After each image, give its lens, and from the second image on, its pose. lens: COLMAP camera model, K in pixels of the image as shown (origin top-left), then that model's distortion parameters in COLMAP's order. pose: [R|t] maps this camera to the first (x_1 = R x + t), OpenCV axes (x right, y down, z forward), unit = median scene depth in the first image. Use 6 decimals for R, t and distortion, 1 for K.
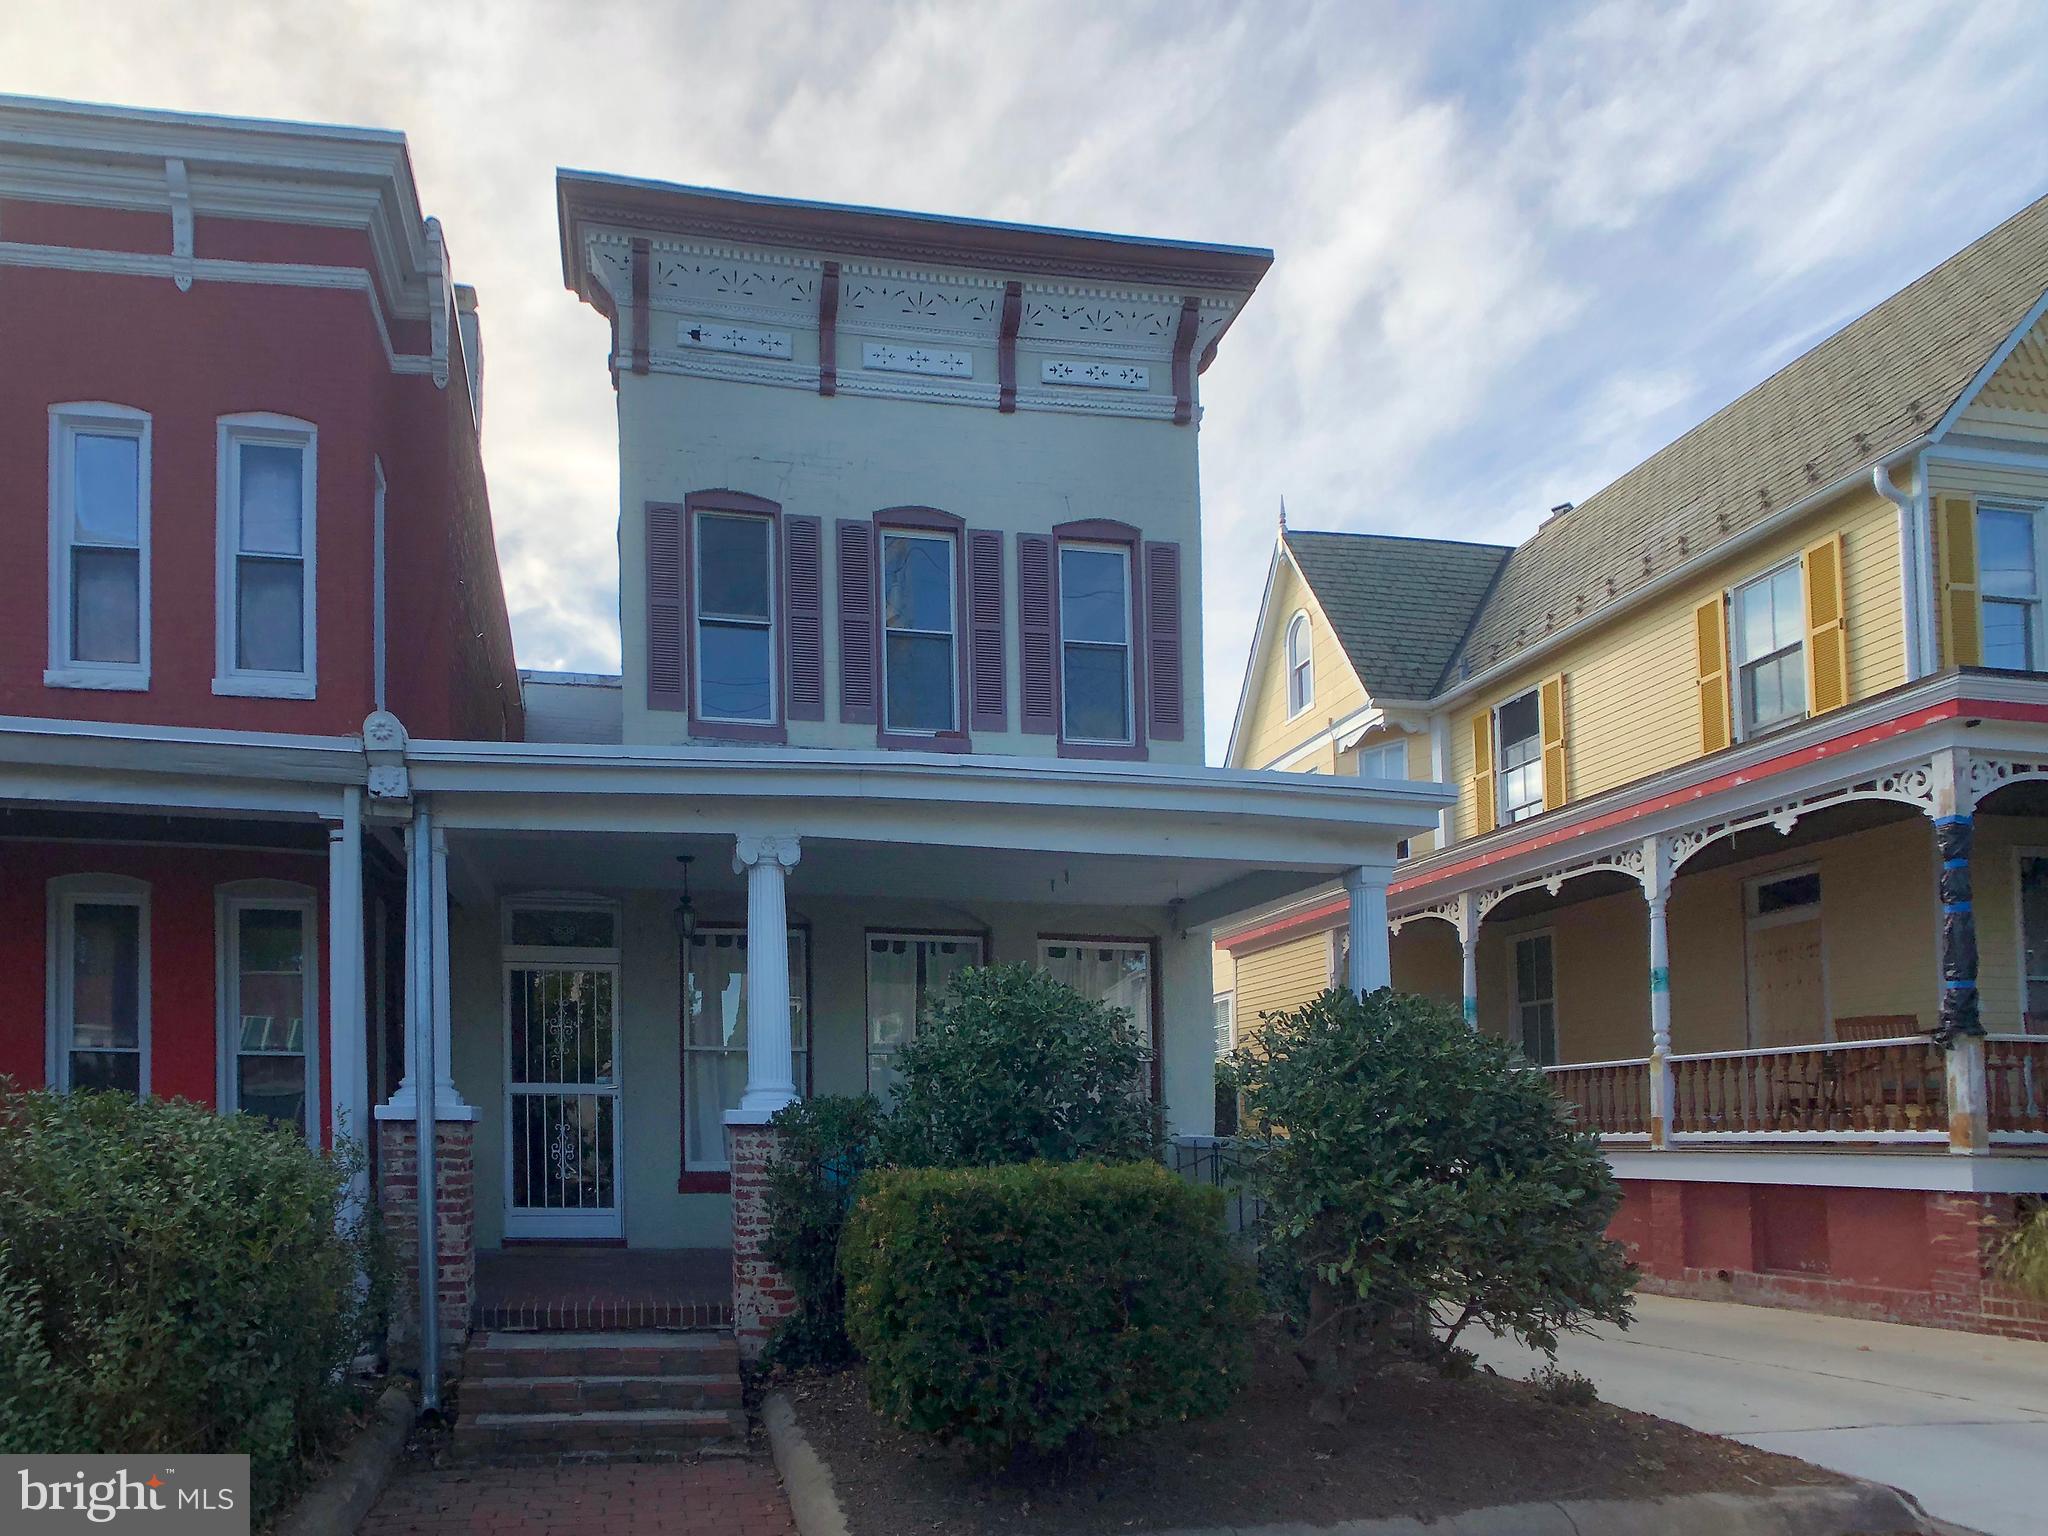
lens RADIAL K [[1700.8, 0, 858.3], [0, 1700.8, 1022.1], [0, 0, 1]] dist [-0.049263, 0.081859]
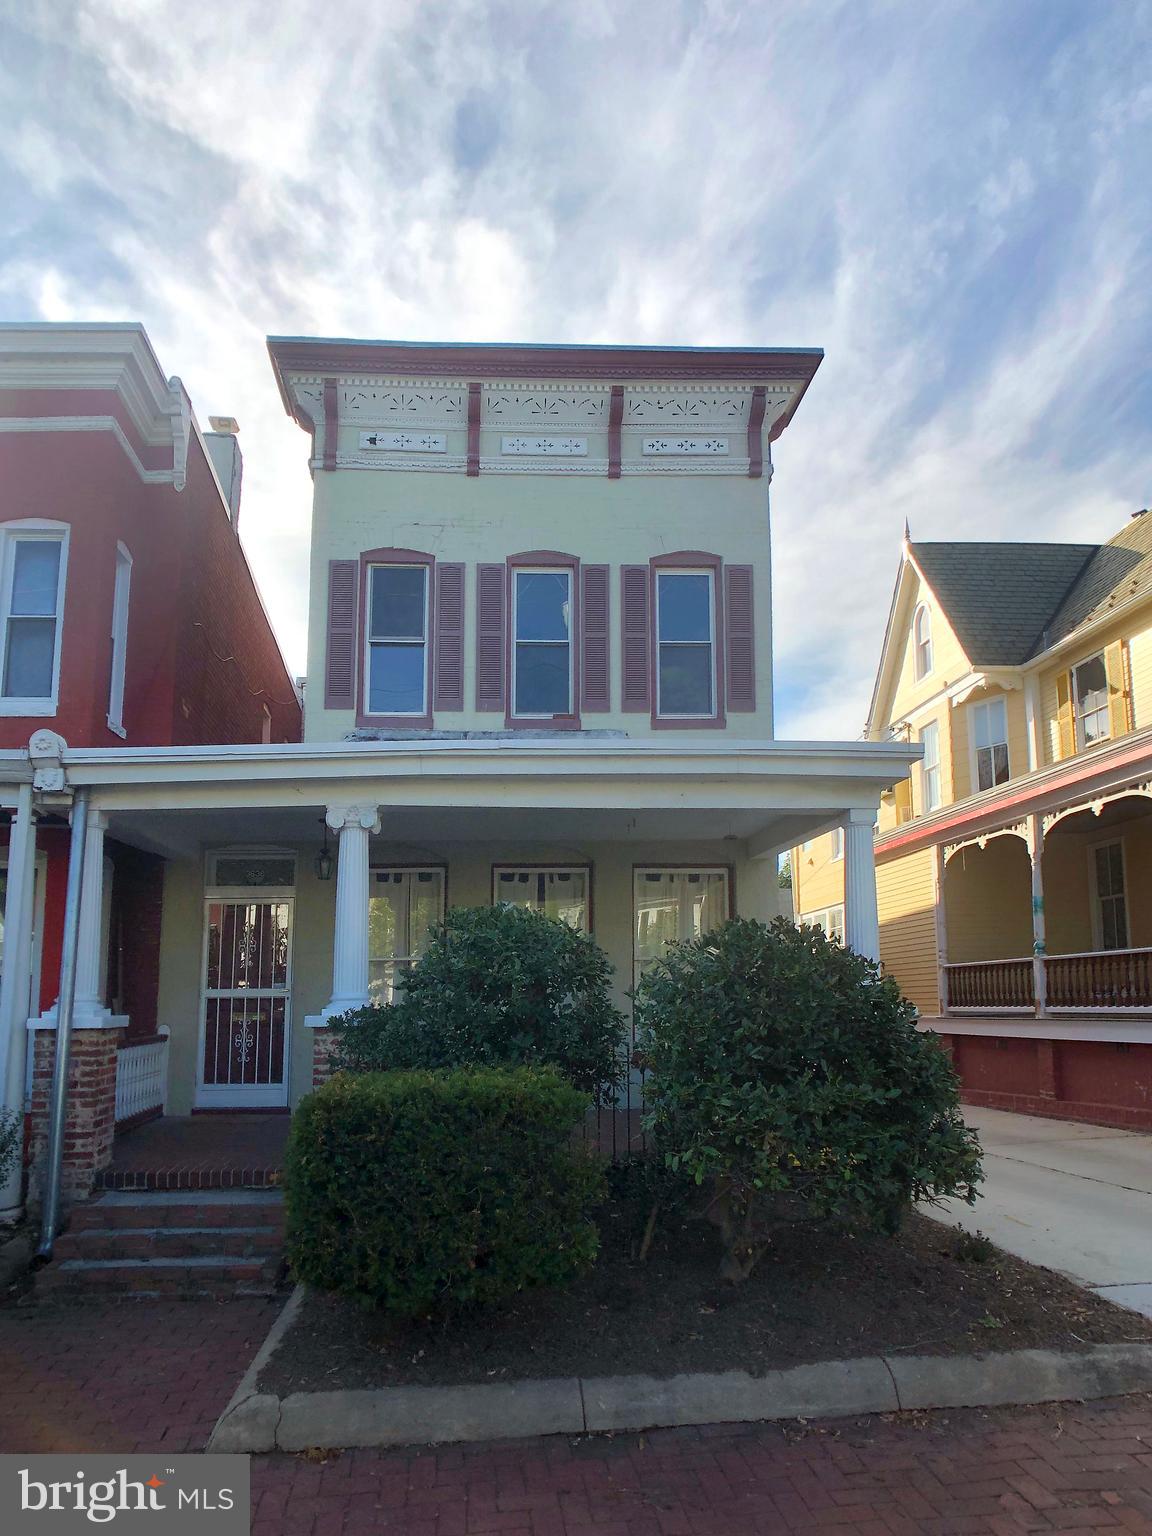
lens RADIAL K [[1236.6, 0, 576.0], [0, 1236.6, 768.0], [0, 0, 1]] dist [-0.025557, 0.012092]
pose [[0.991376, -0.034765, -0.126350, 0.191114], [0.020744, 0.993645, -0.110634, -0.021715], [0.129393, 0.107059, 0.985797, 0.045874]]
